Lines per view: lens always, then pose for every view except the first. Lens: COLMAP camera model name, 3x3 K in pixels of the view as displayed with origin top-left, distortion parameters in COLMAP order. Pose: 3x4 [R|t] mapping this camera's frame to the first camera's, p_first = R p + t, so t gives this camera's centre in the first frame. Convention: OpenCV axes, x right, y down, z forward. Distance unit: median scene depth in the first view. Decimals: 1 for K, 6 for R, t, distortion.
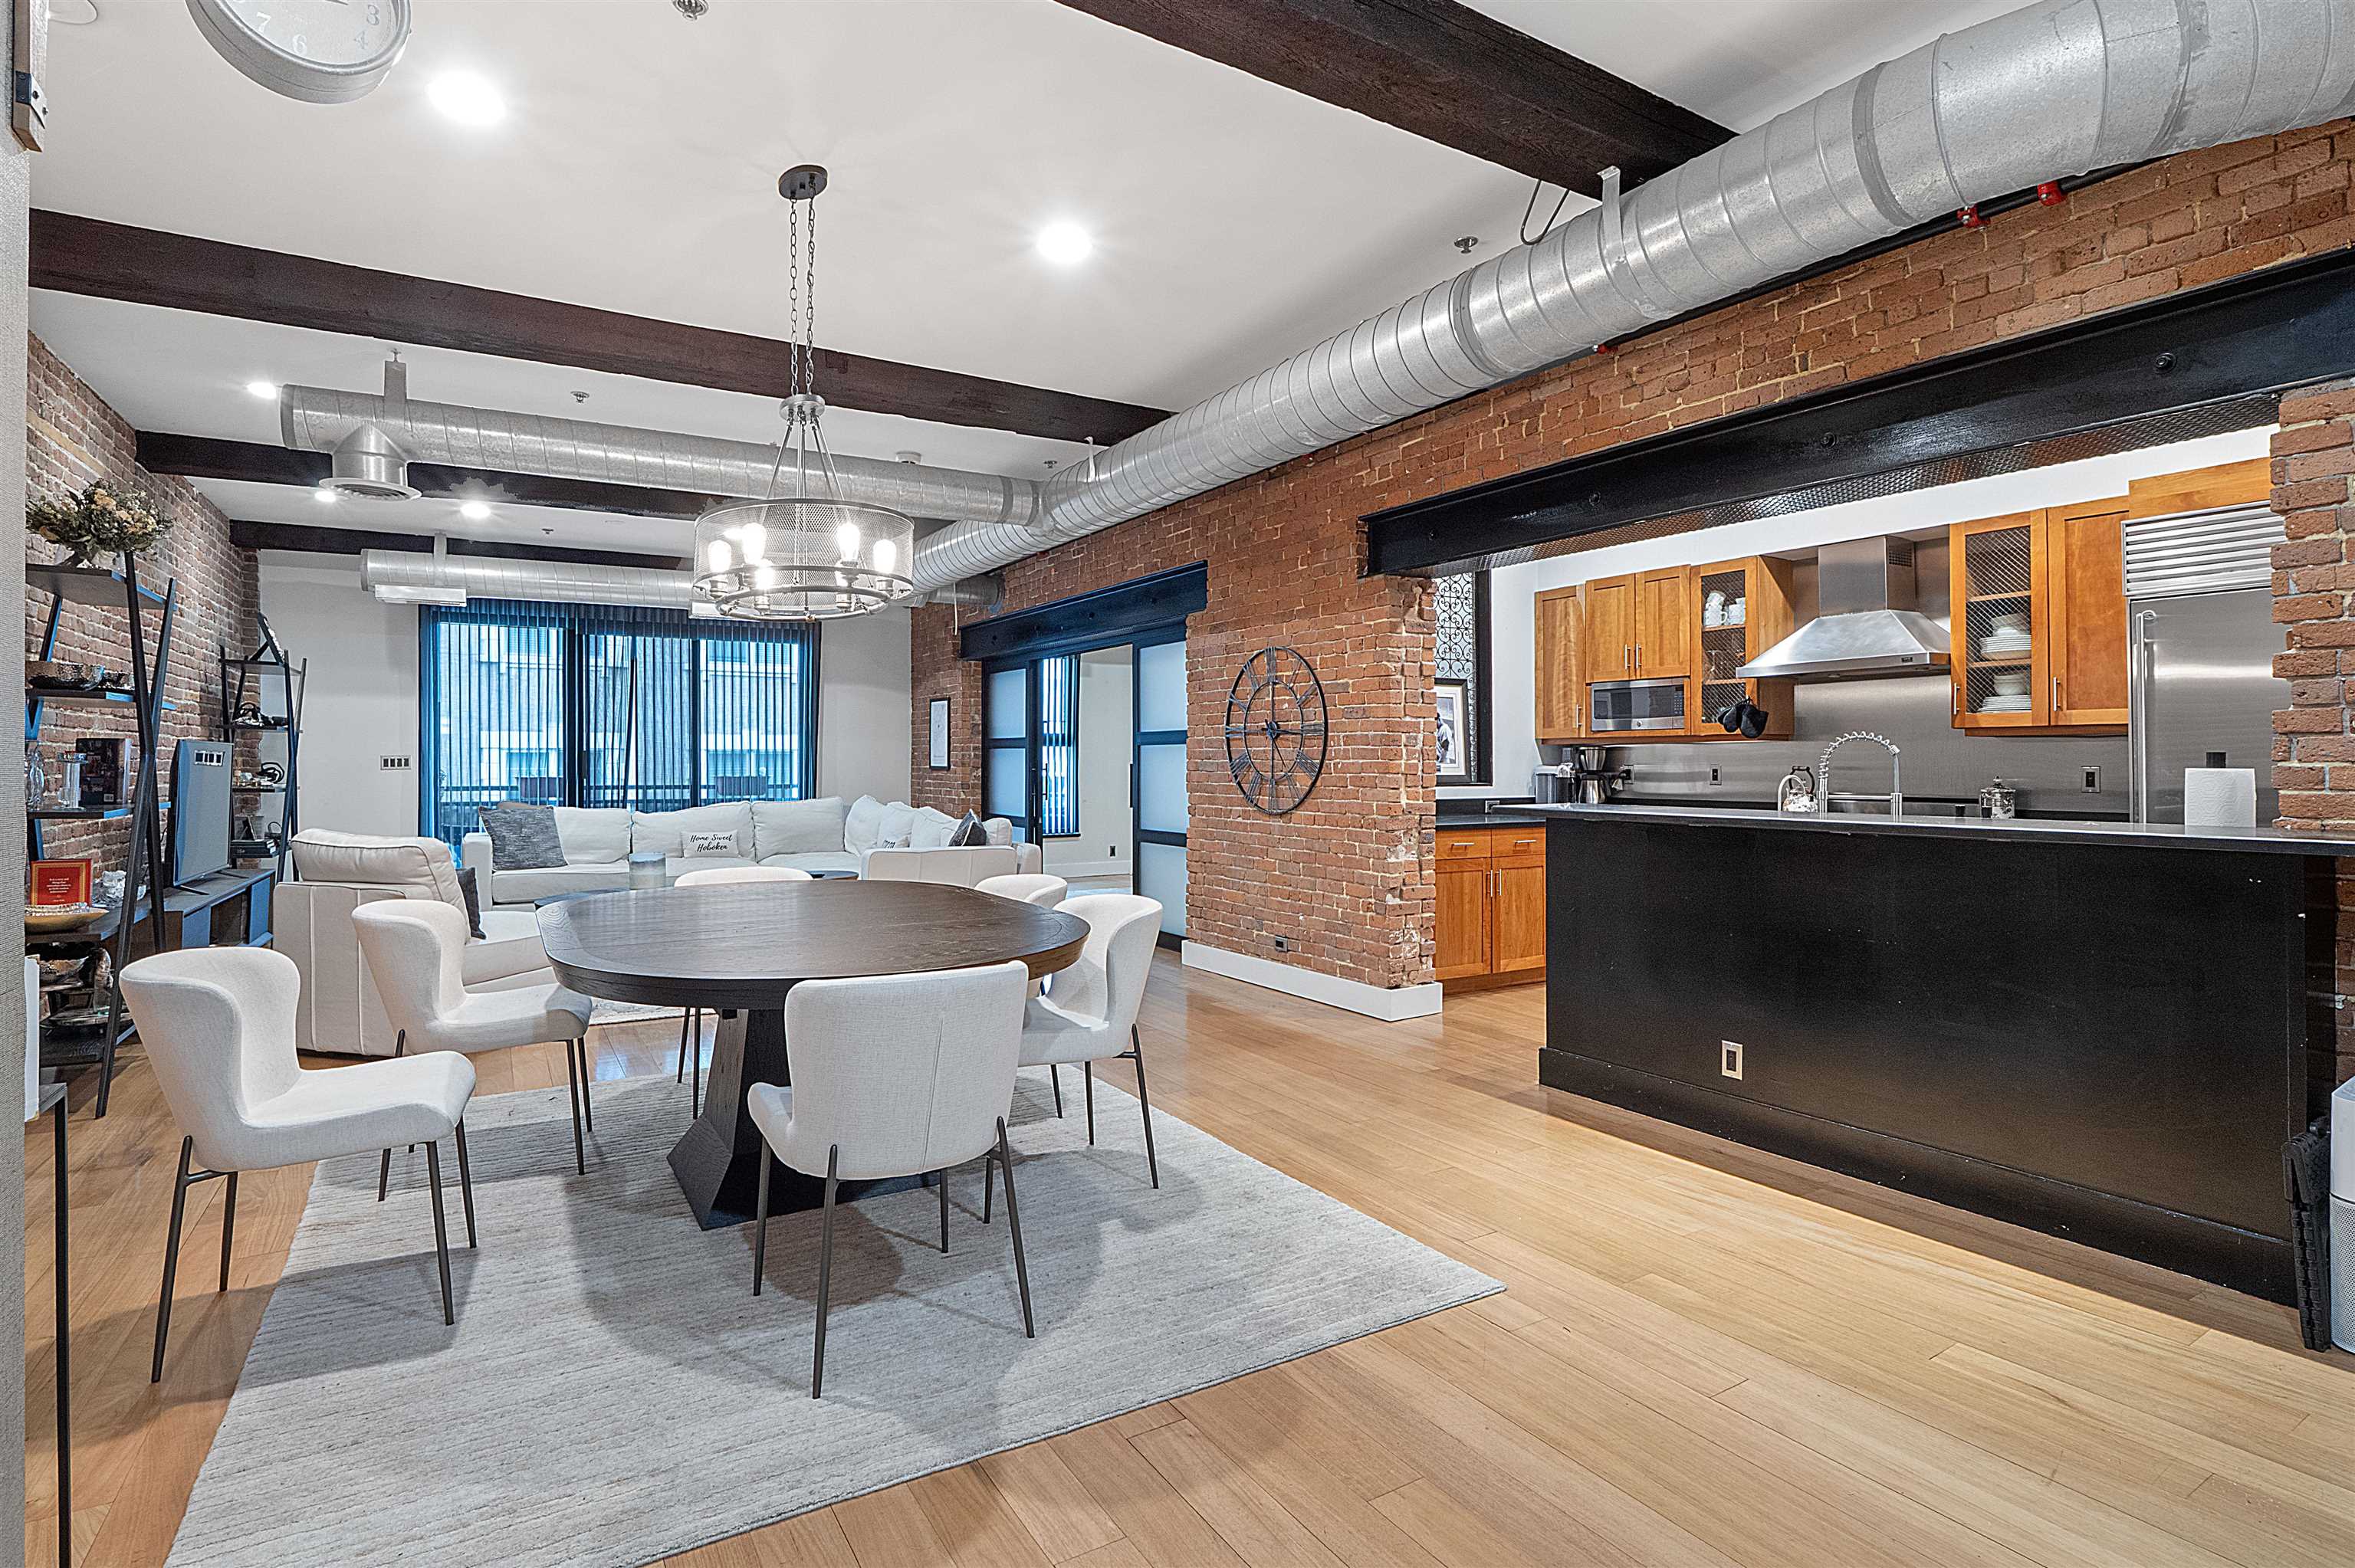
lens RADIAL K [[1147.3, 0, 1180.5], [0, 1147.3, 761.9], [0, 0, 1]] dist [-0.010714, -0.007792]
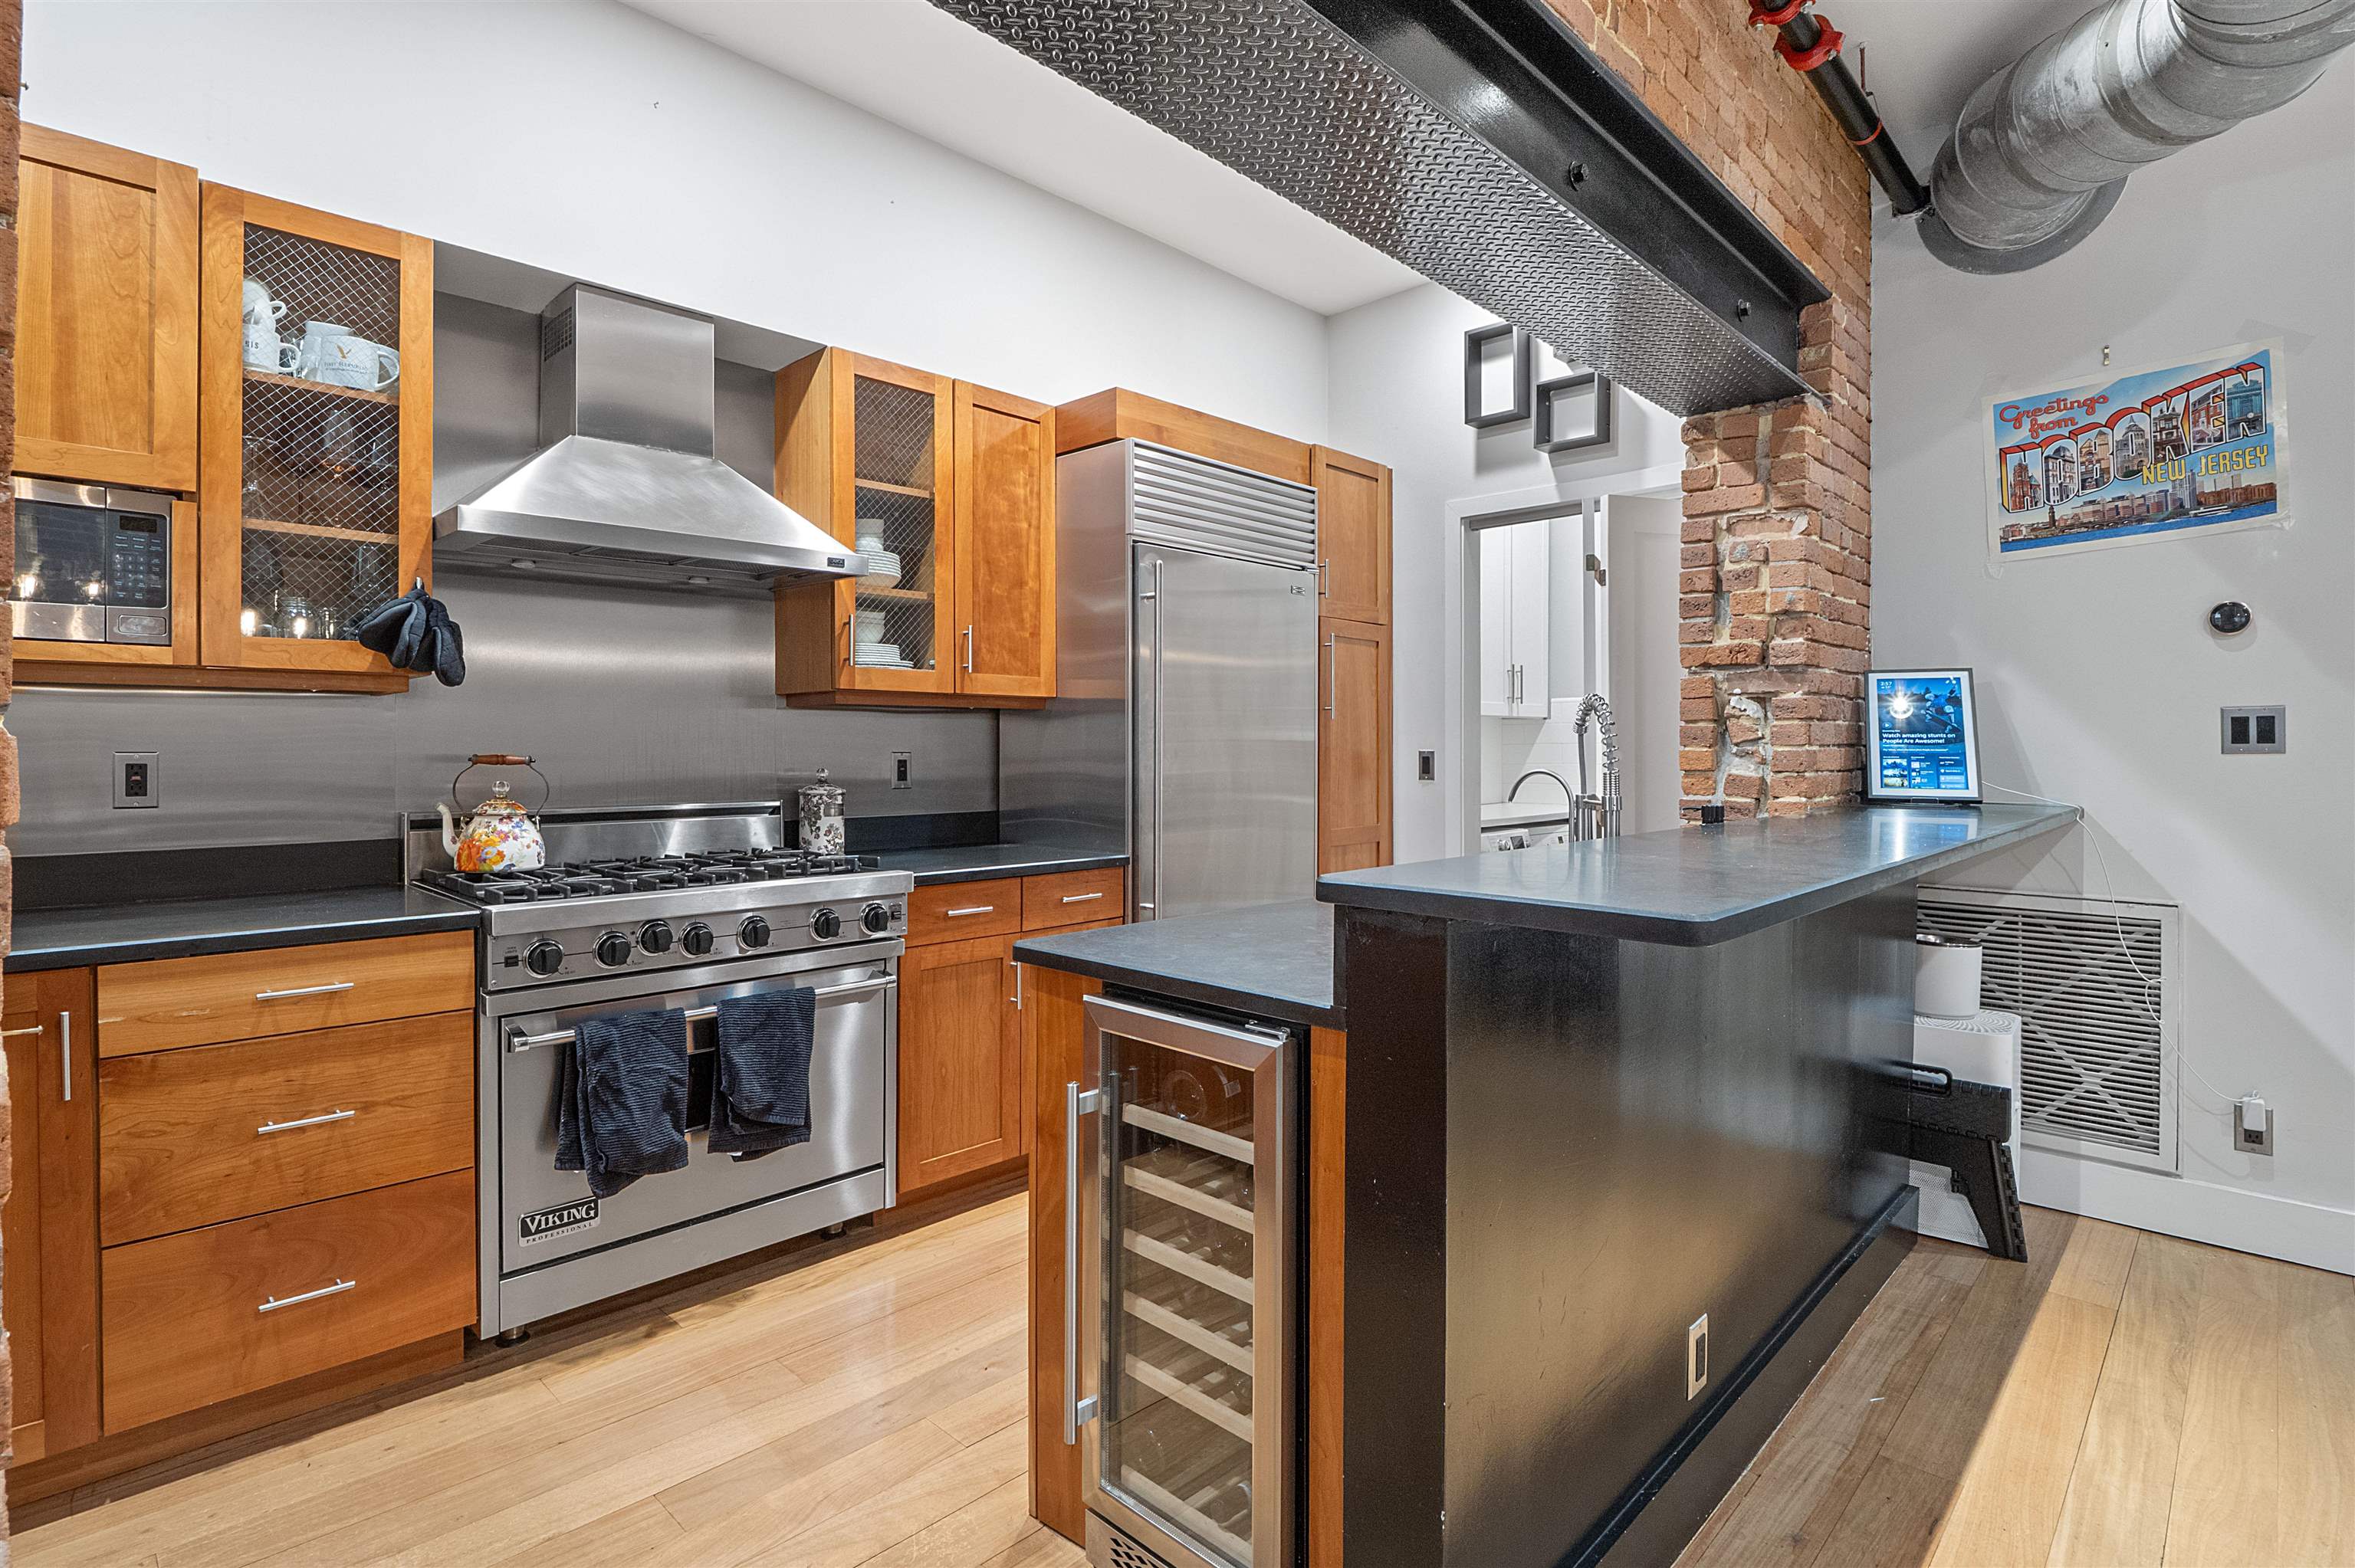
lens RADIAL K [[1152.7, 0, 1184.2], [0, 1152.7, 751.0], [0, 0, 1]] dist [-0.013236, -0.001036]
pose [[-0.250933, -0.001087, 0.968004, 0.035732], [-0.000341, 0.999999, 0.001034, 0.001579], [-0.968004, -0.000071, -0.250933, 0.728595]]
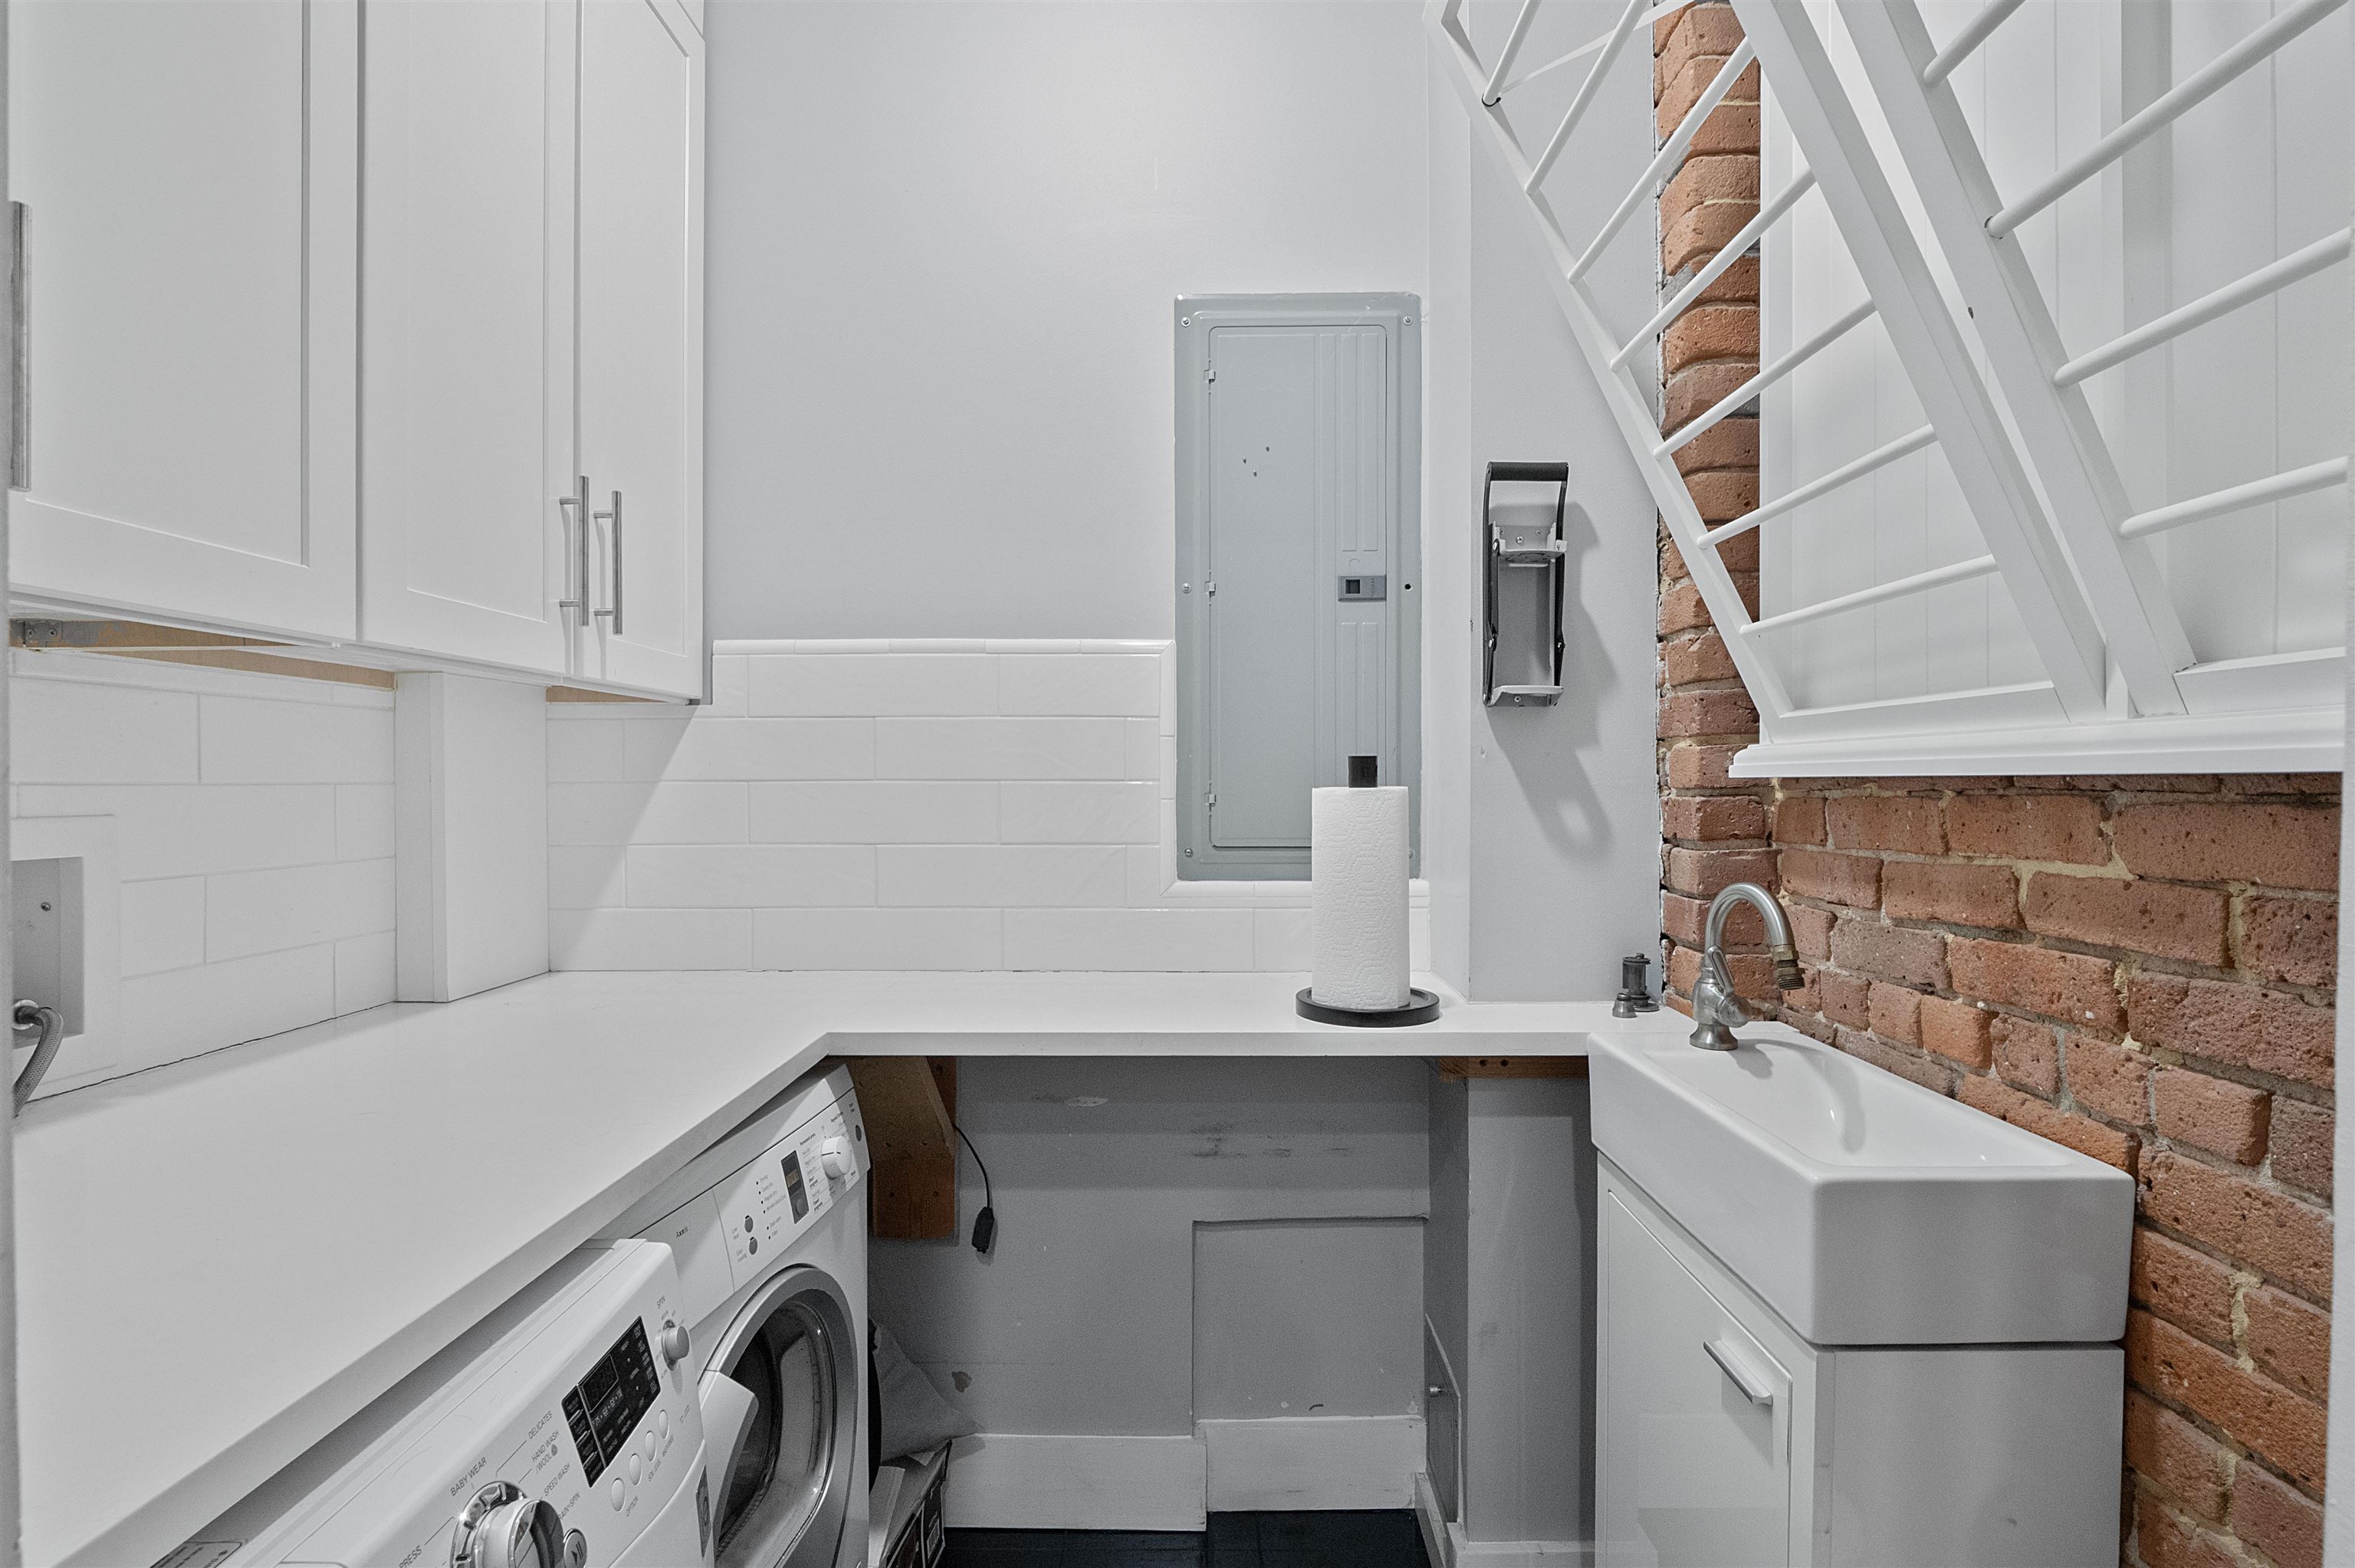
lens RADIAL K [[1140.0, 0, 1175.8], [0, 1140.0, 769.4], [0, 0, 1]] dist [-0.009537, -0.005492]
pose [[-0.846867, 0.008400, 0.531738, 0.556604], [0.004128, 0.999949, -0.009223, -0.002977], [-0.531788, -0.005616, -0.846859, 0.421473]]
